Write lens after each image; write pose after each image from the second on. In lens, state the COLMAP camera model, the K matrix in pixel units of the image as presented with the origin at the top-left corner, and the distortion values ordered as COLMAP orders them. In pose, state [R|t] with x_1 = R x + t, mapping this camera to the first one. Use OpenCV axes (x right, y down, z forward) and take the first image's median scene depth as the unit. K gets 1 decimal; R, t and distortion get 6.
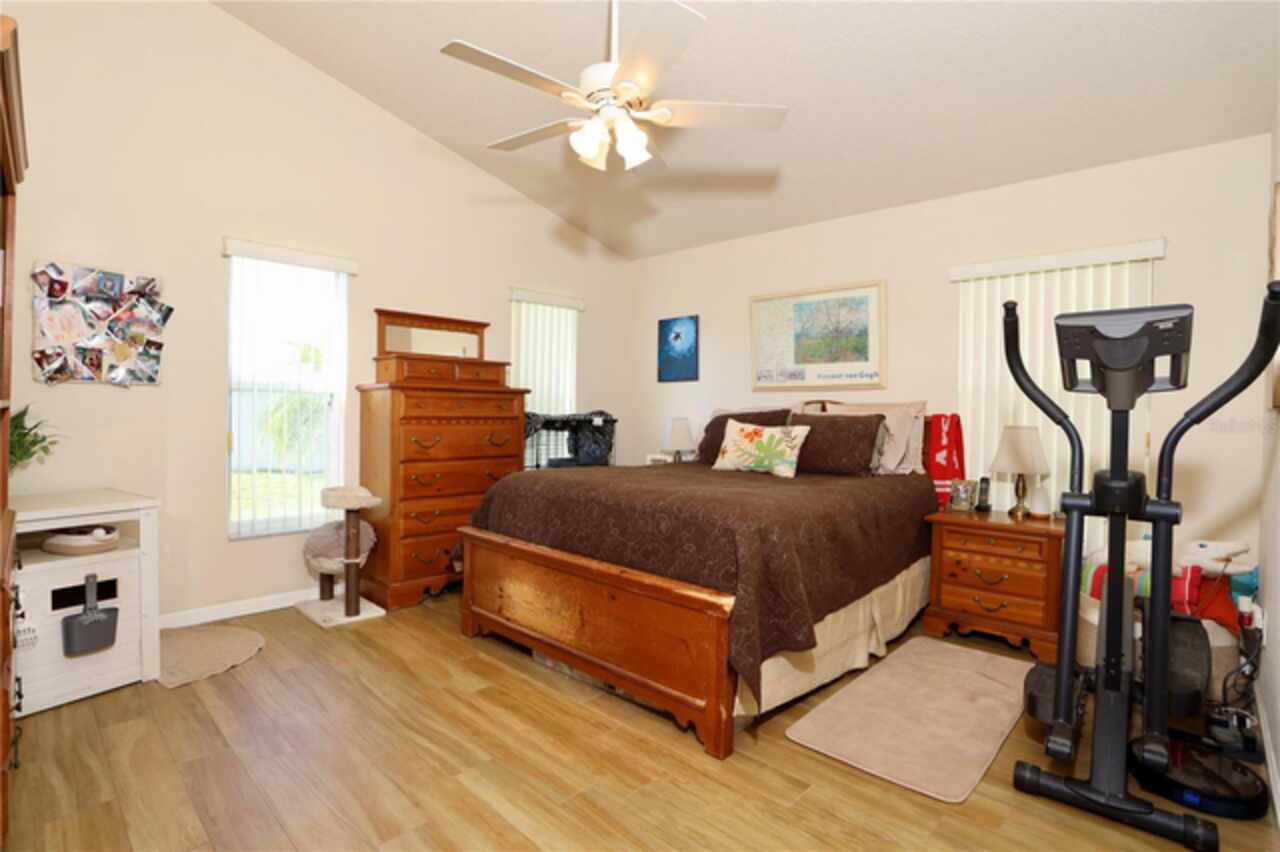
lens RADIAL K [[620.6, 0, 634.8], [0, 620.6, 419.2], [0, 0, 1]] dist [-0.081166, 0.036400]
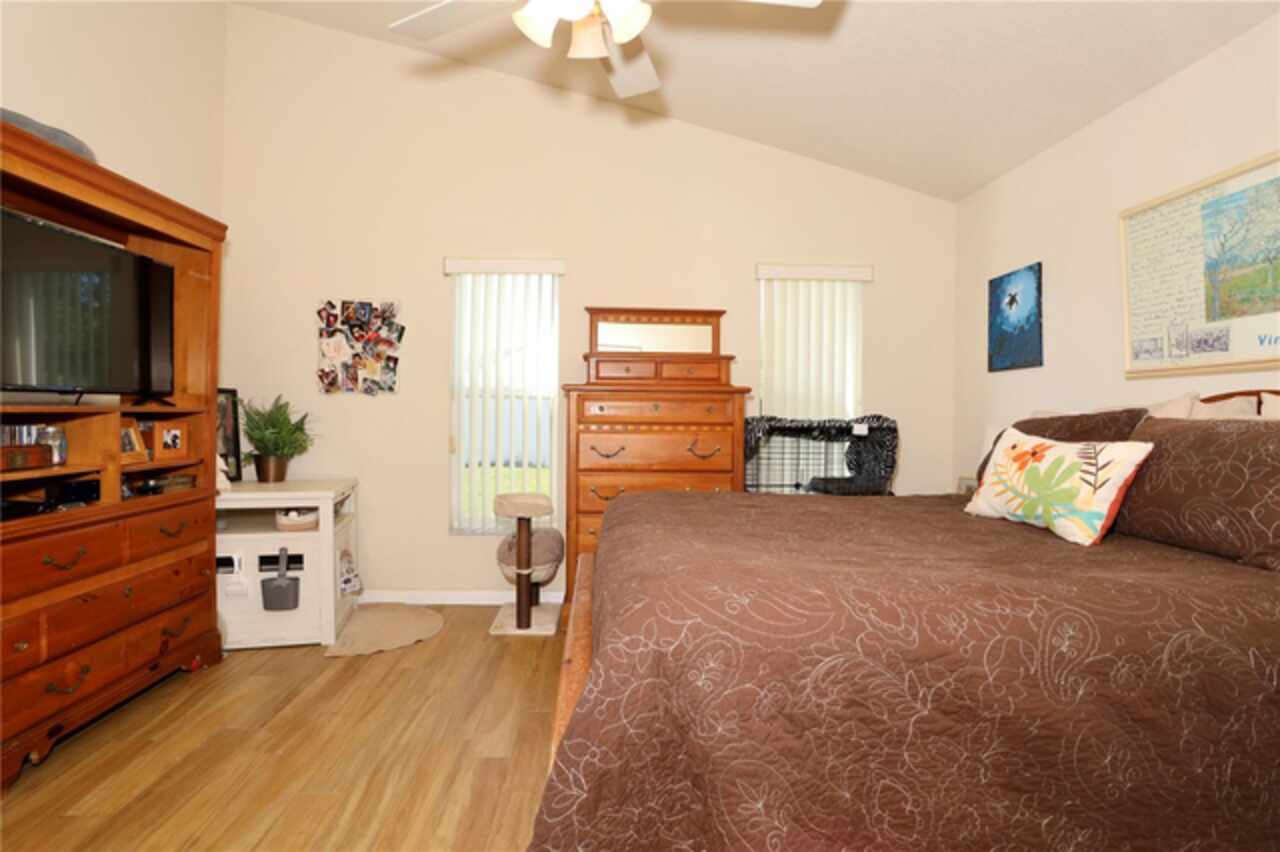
lens RADIAL K [[620.6, 0, 634.8], [0, 620.6, 419.2], [0, 0, 1]] dist [-0.081166, 0.036400]
pose [[0.724054, -0.000370, -0.689743, 0.310557], [-0.007975, 0.999929, -0.008908, 0.000086], [0.689697, 0.011951, 0.723999, 0.383730]]
